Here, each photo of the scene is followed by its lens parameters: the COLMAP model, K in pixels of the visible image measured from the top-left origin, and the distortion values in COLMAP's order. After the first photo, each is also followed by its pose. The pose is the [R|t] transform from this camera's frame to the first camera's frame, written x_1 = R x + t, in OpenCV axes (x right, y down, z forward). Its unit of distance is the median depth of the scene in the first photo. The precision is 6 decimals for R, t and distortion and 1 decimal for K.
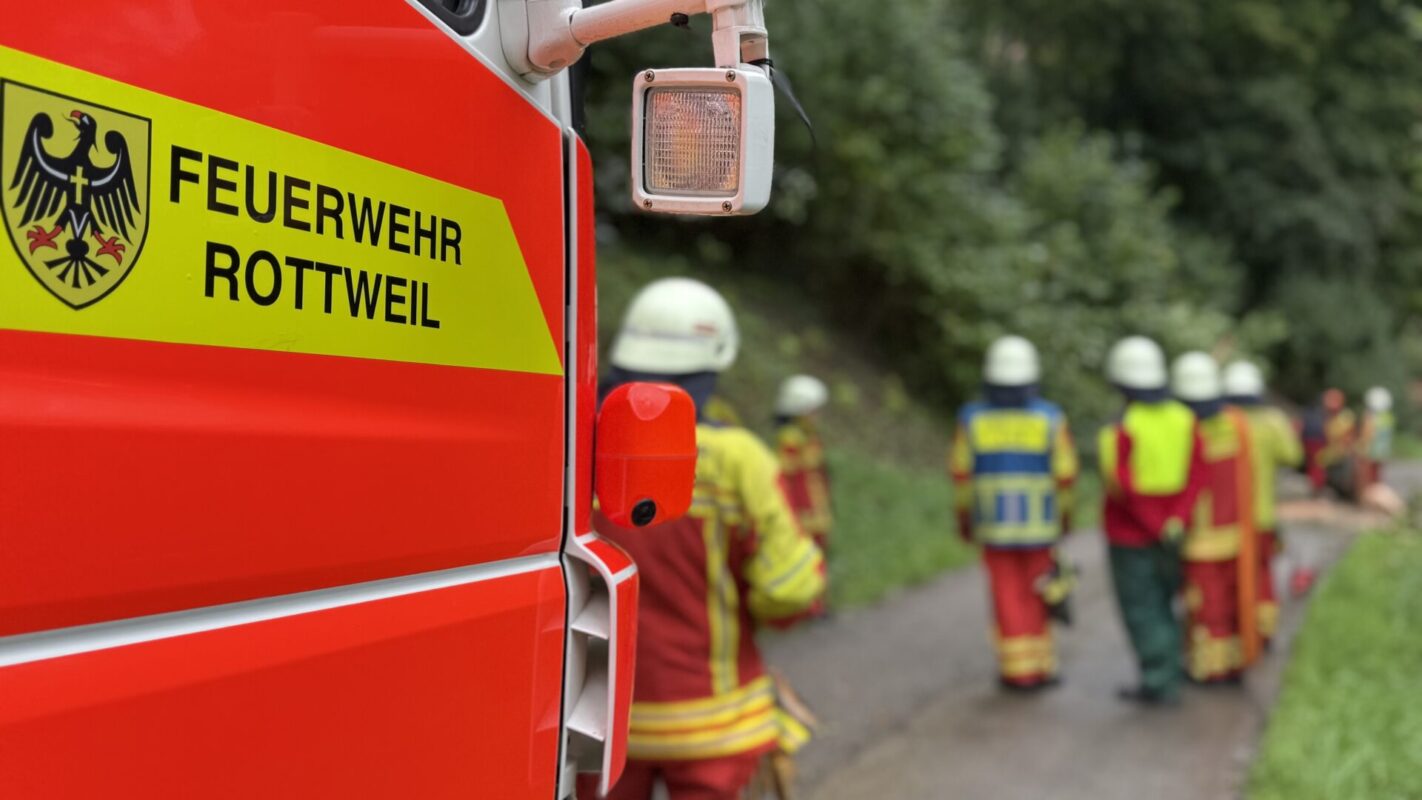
lens RADIAL K [[1314.3, 0, 715.4], [0, 1314.3, 391.8], [0, 0, 1]] dist [-0.100544, -0.004189]
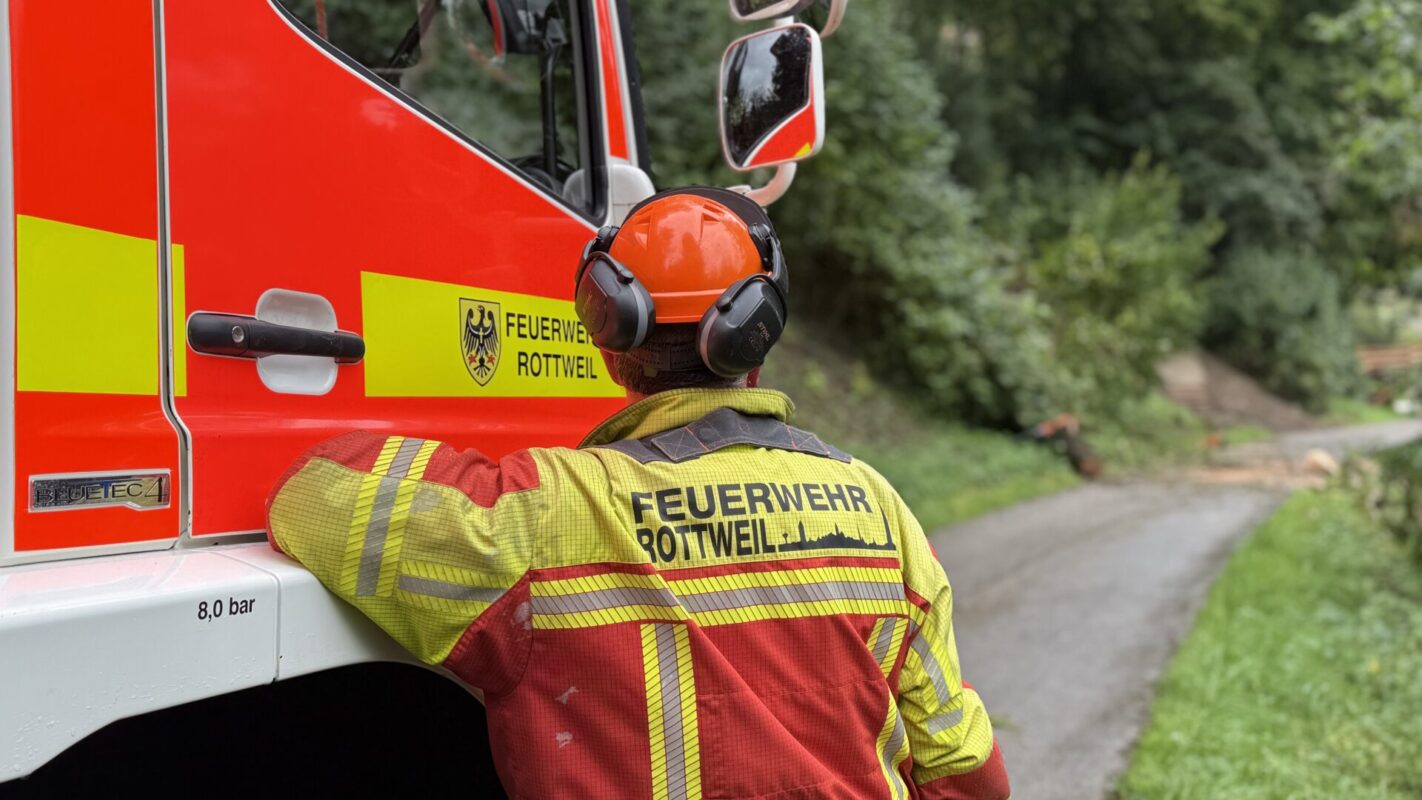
lens RADIAL K [[1314.3, 0, 708.6], [0, 1314.3, 402.4], [0, 0, 1]] dist [-0.100544, -0.004189]
pose [[0.999253, -0.035206, 0.015940, -0.012136], [0.034900, 0.999209, 0.019075, -0.007480], [-0.016599, -0.018505, 0.999691, -0.172064]]
